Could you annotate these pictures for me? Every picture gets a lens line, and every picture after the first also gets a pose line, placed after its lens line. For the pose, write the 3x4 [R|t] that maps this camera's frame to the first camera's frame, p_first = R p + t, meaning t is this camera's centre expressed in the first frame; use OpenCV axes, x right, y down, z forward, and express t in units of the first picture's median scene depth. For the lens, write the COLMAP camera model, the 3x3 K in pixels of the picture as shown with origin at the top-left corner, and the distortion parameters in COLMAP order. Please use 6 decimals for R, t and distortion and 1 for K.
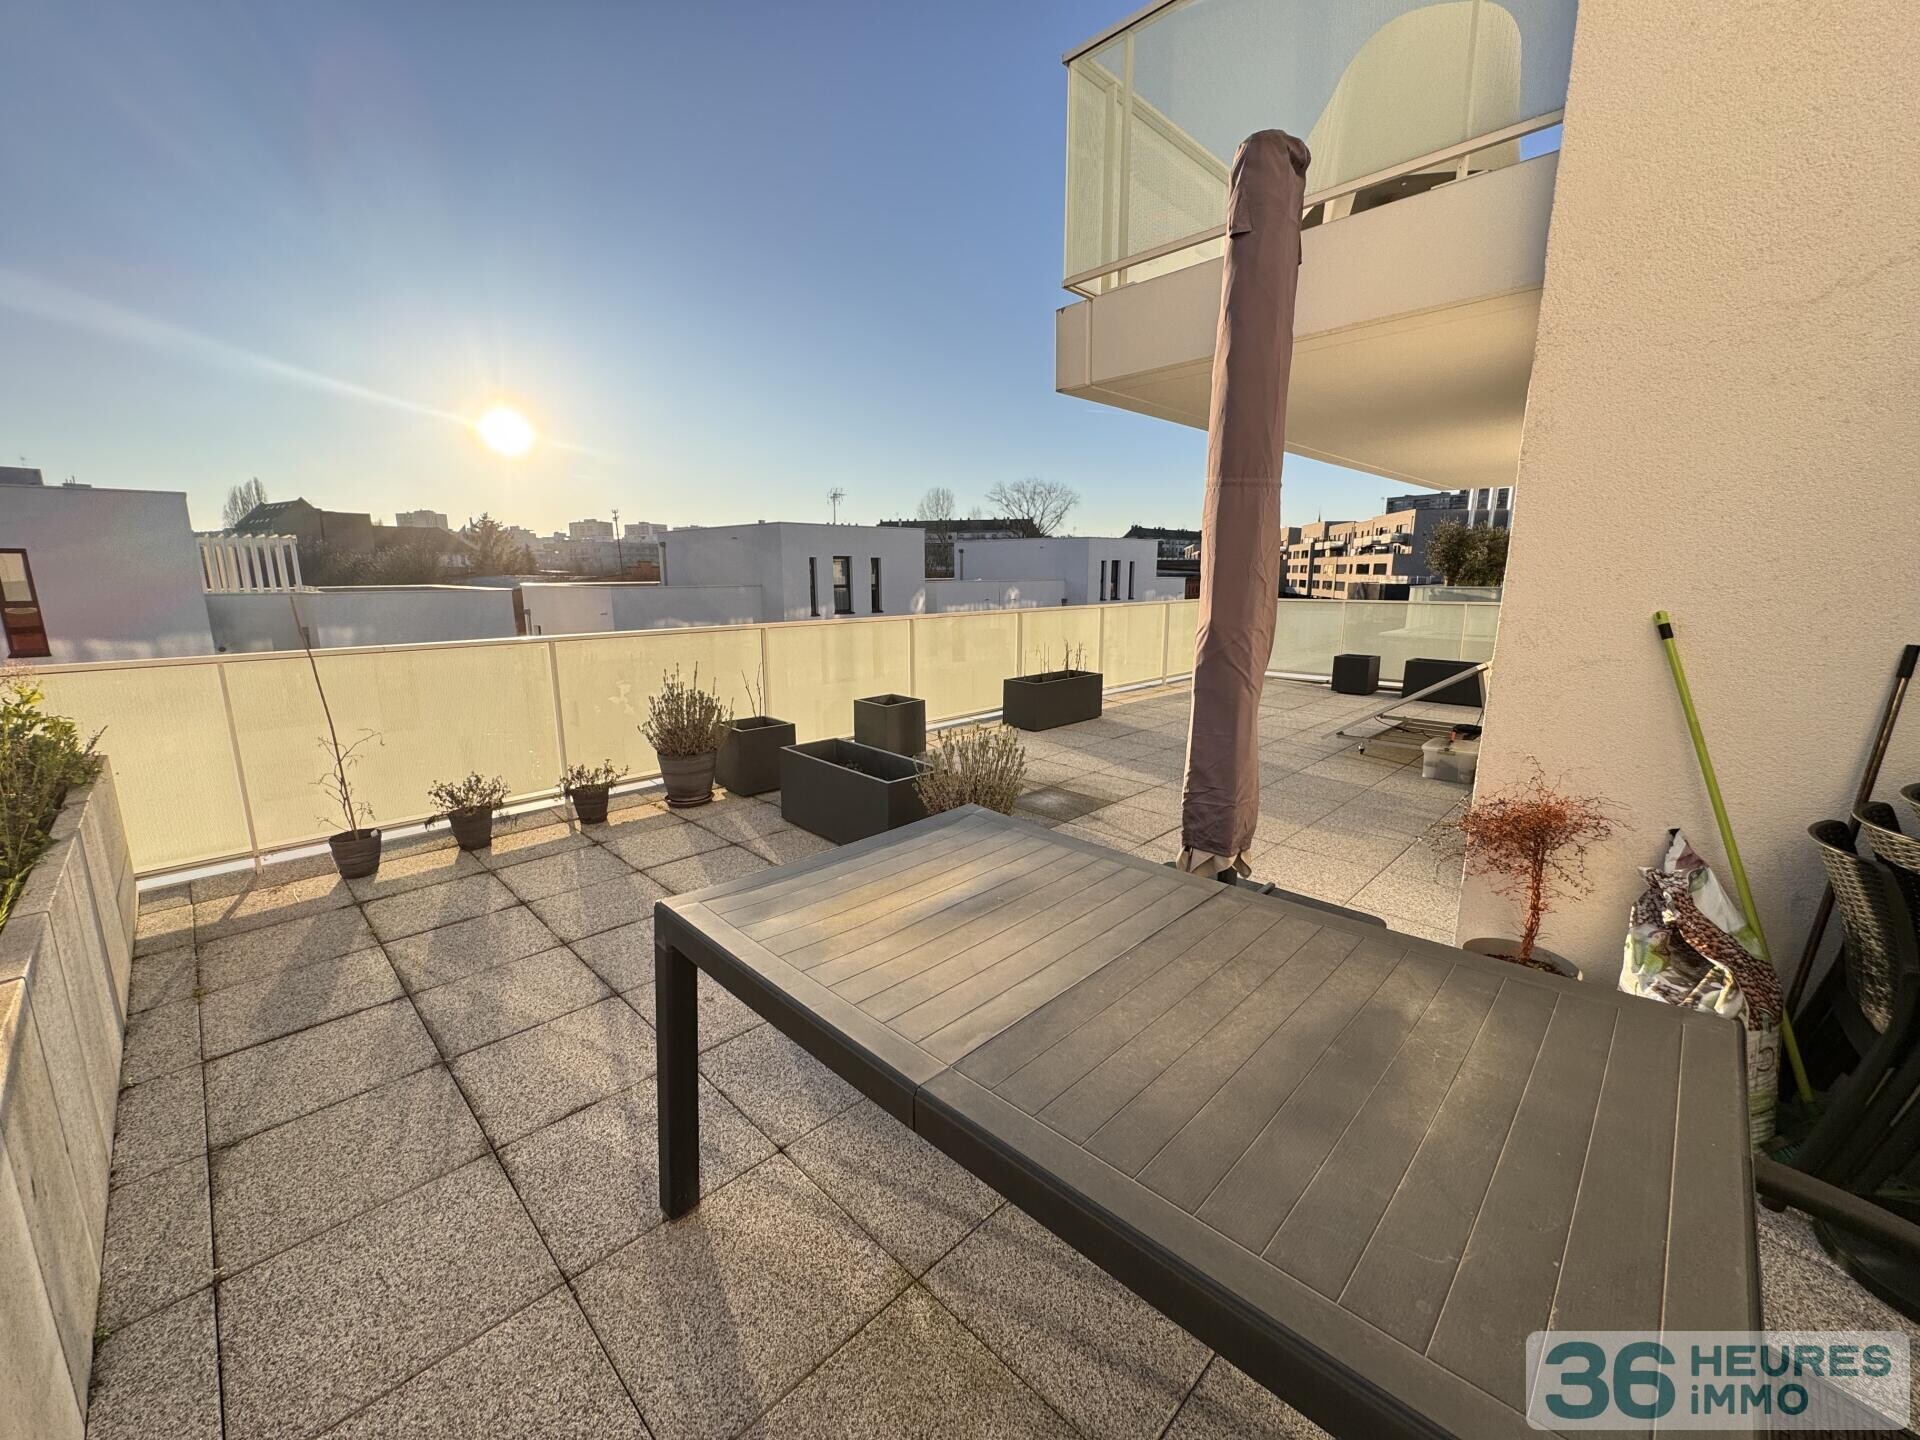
lens RADIAL K [[761.5, 0, 958.5], [0, 761.5, 717.2], [0, 0, 1]] dist [-0.002289, -0.000300]
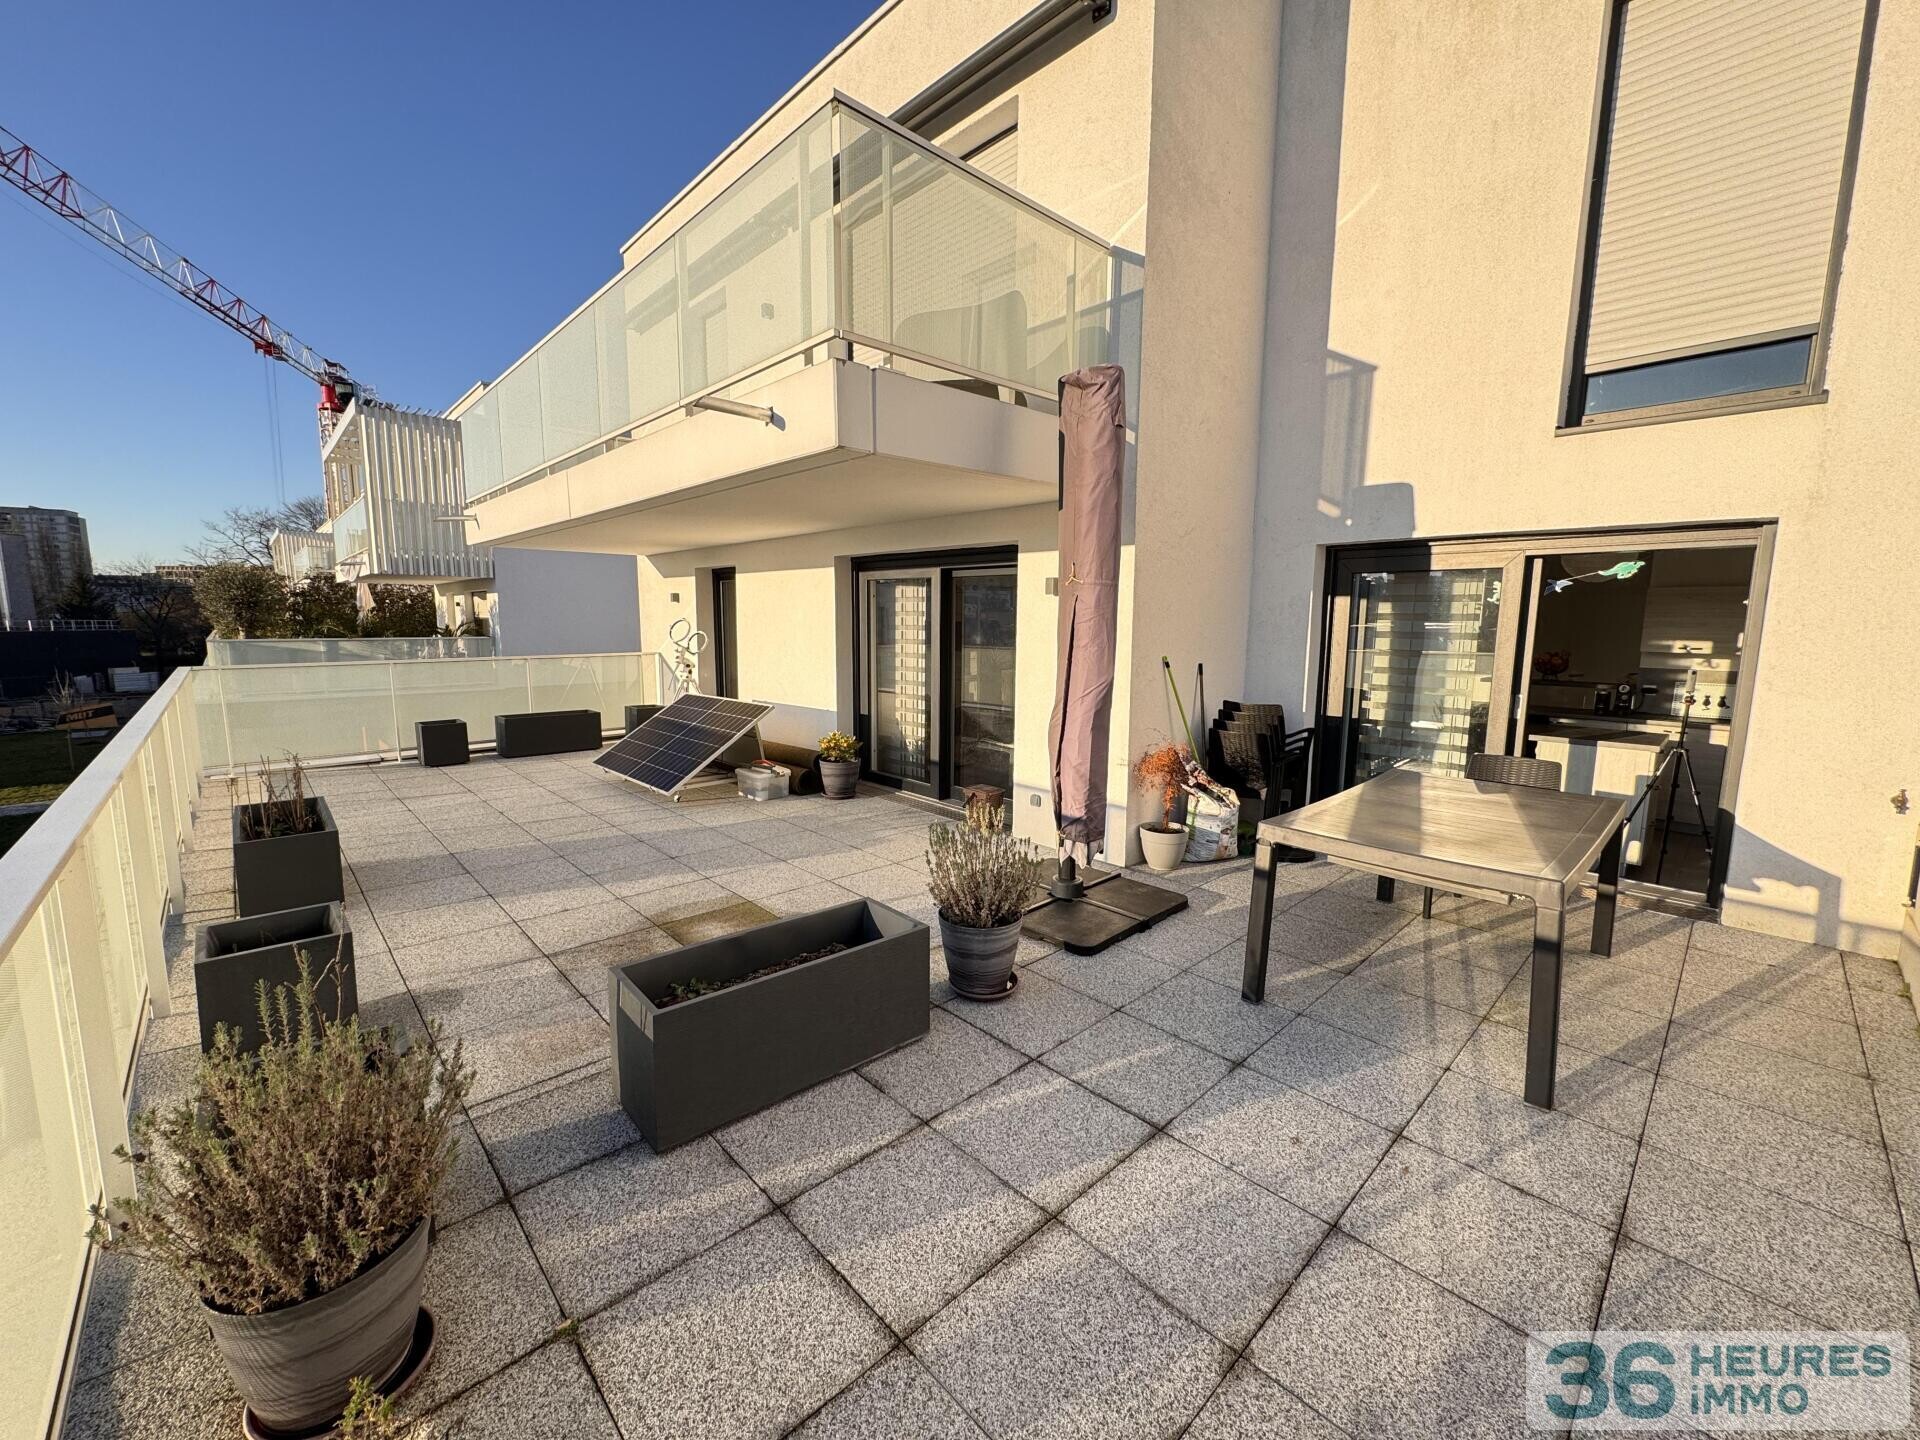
lens RADIAL K [[761.5, 0, 958.5], [0, 761.5, 717.2], [0, 0, 1]] dist [-0.002289, -0.000300]
pose [[0.032966, -0.126293, 0.991445, -0.764785], [0.182174, 0.976126, 0.118284, -0.188079], [-0.982713, 0.176717, 0.055186, 0.829102]]
